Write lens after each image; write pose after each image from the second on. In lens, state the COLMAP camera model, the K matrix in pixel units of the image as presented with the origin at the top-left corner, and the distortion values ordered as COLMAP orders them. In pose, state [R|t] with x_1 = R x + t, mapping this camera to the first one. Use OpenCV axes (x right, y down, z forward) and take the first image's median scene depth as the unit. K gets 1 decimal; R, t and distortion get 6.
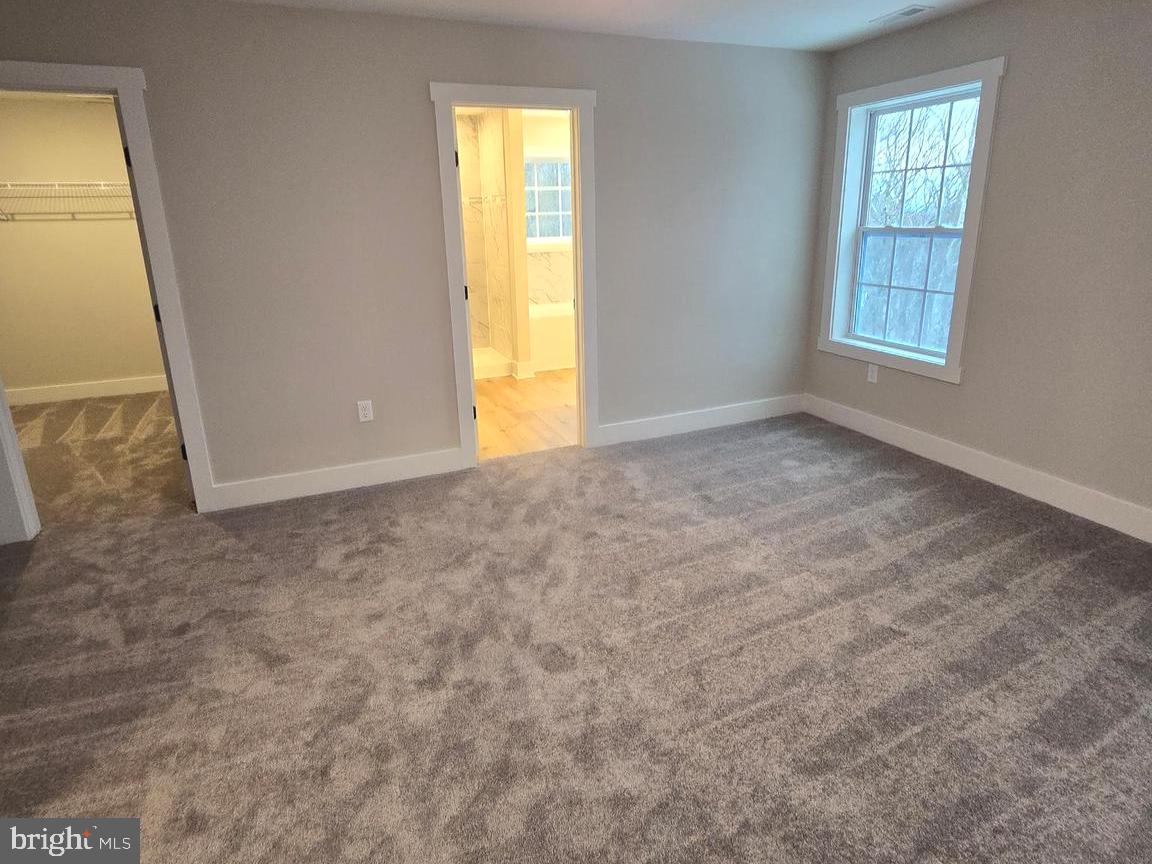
lens RADIAL K [[625.3, 0, 558.7], [0, 625.3, 426.2], [0, 0, 1]] dist [-0.018157, 0.000901]
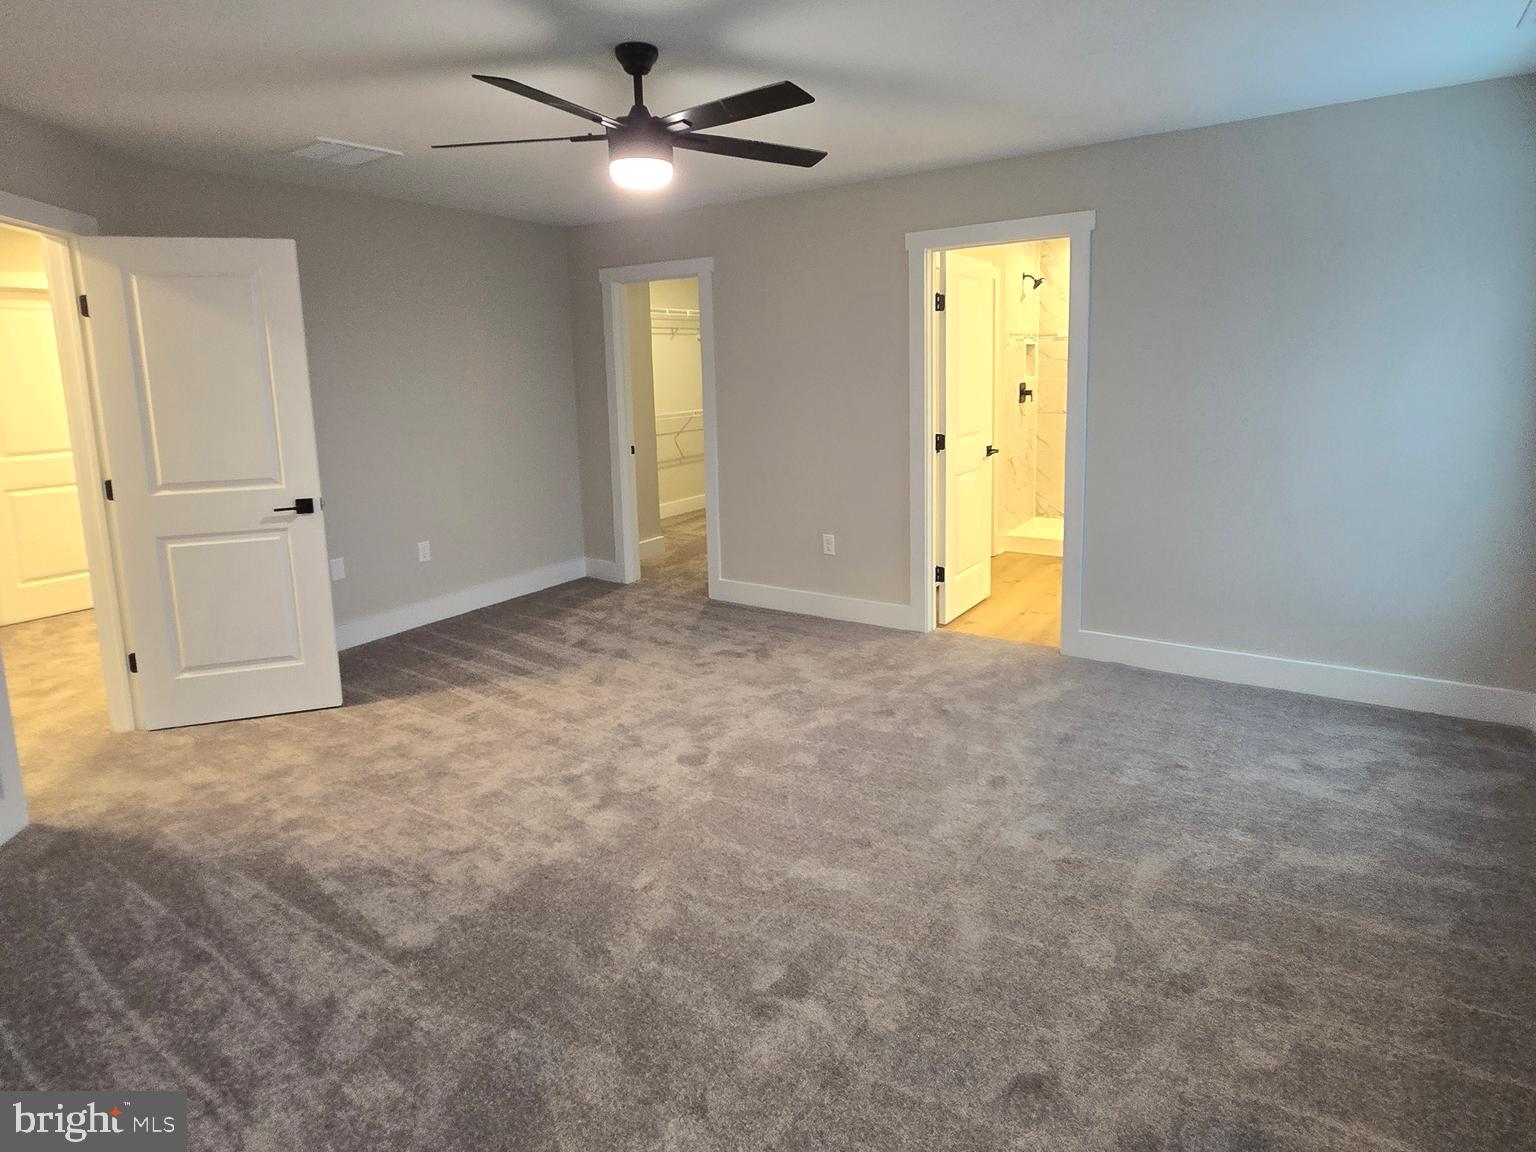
lens RADIAL K [[833.7, 0, 769.7], [0, 833.7, 564.7], [0, 0, 1]] dist [-0.018157, 0.000901]
pose [[0.561777, 0.199733, -0.802816, 0.864117], [-0.243661, 0.967320, 0.070156, -0.074535], [0.790592, 0.156203, 0.592085, 0.111669]]
